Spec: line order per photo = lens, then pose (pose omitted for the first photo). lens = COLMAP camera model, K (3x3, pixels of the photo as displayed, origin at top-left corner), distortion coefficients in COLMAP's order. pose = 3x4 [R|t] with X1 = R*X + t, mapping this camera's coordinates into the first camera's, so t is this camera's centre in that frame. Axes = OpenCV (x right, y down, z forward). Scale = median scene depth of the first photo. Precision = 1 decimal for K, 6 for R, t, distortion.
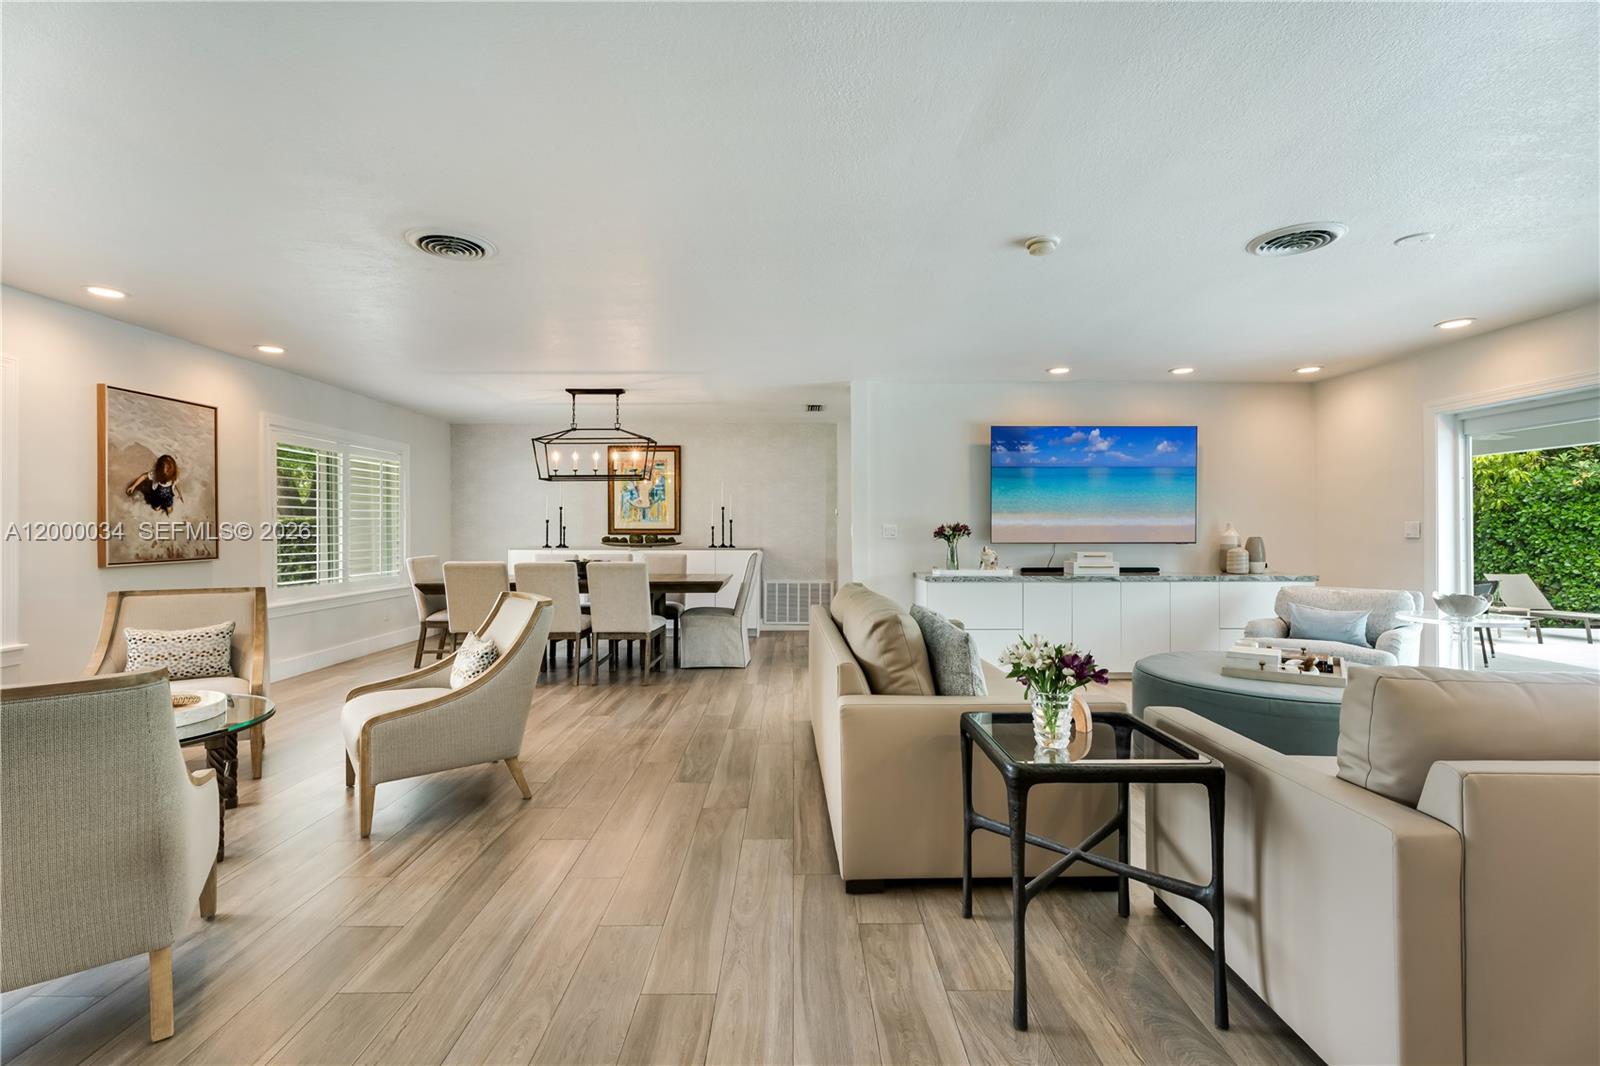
lens RADIAL K [[677.0, 0, 804.6], [0, 677.0, 531.4], [0, 0, 1]] dist [0.000048, 0.000274]
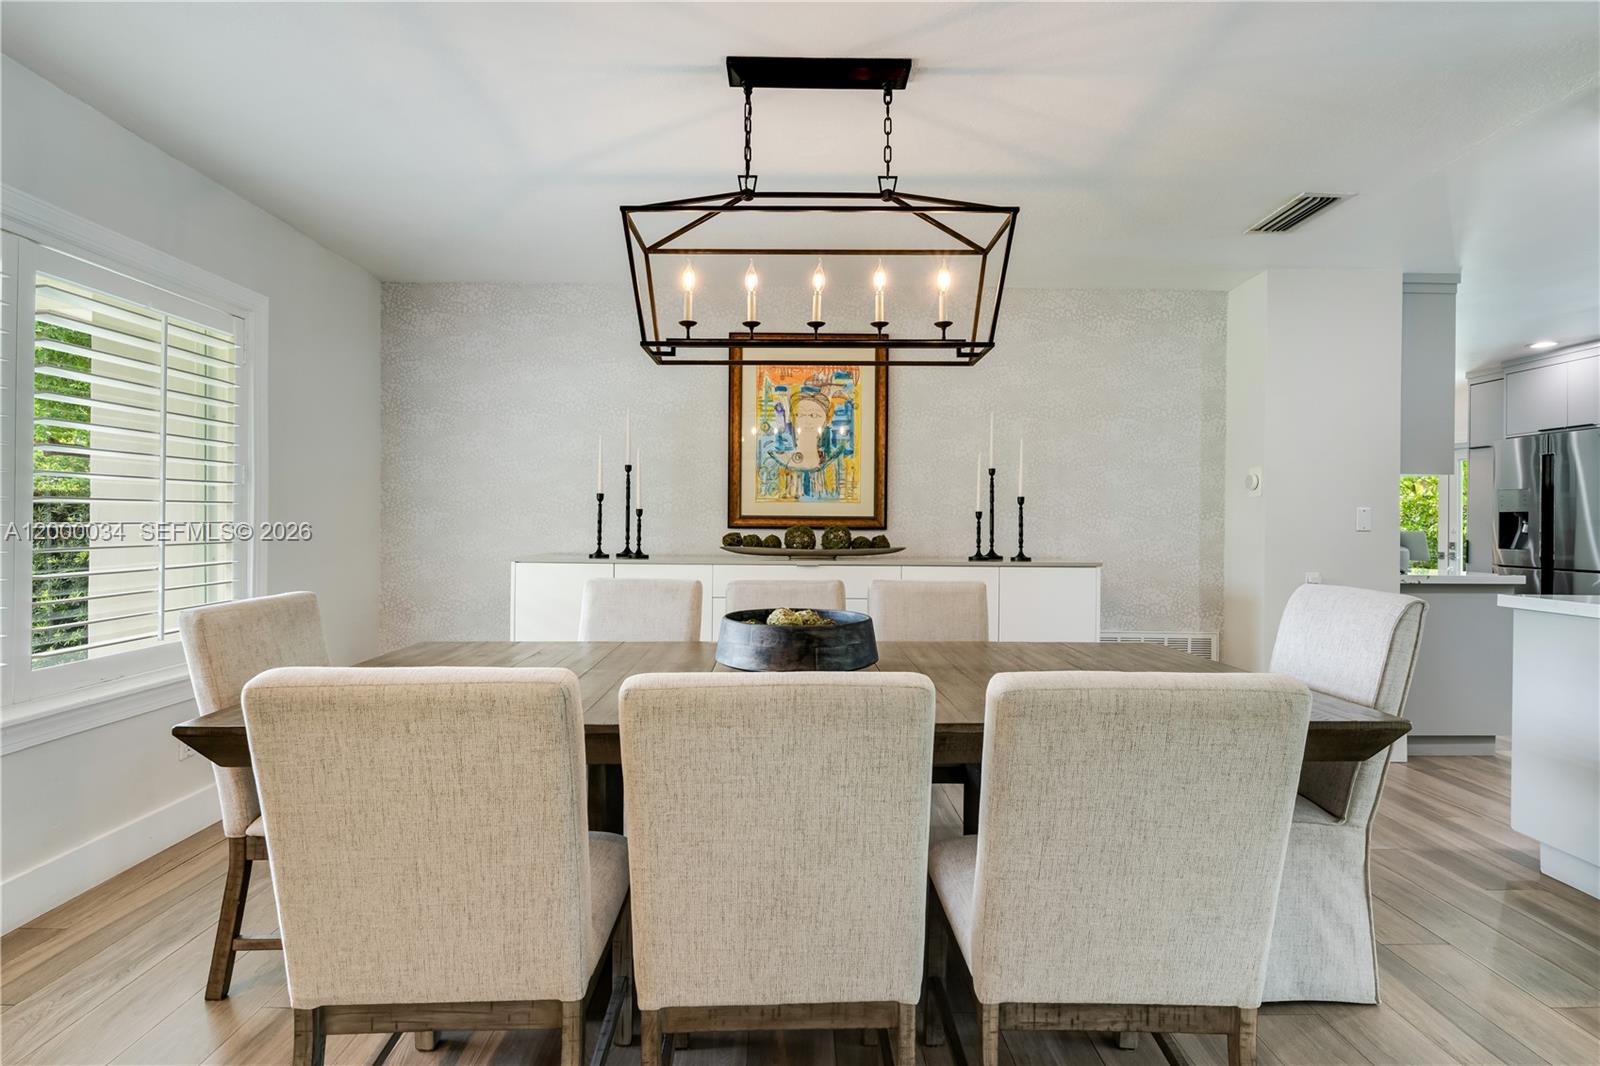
lens RADIAL K [[705.5, 0, 792.7], [0, 705.5, 523.8], [0, 0, 1]] dist [-0.001660, 0.000257]
pose [[0.999929, 0.006382, 0.010099, -0.258626], [-0.006385, 0.999980, 0.000223, 0.001104], [-0.010097, -0.000287, 0.999949, 0.540811]]
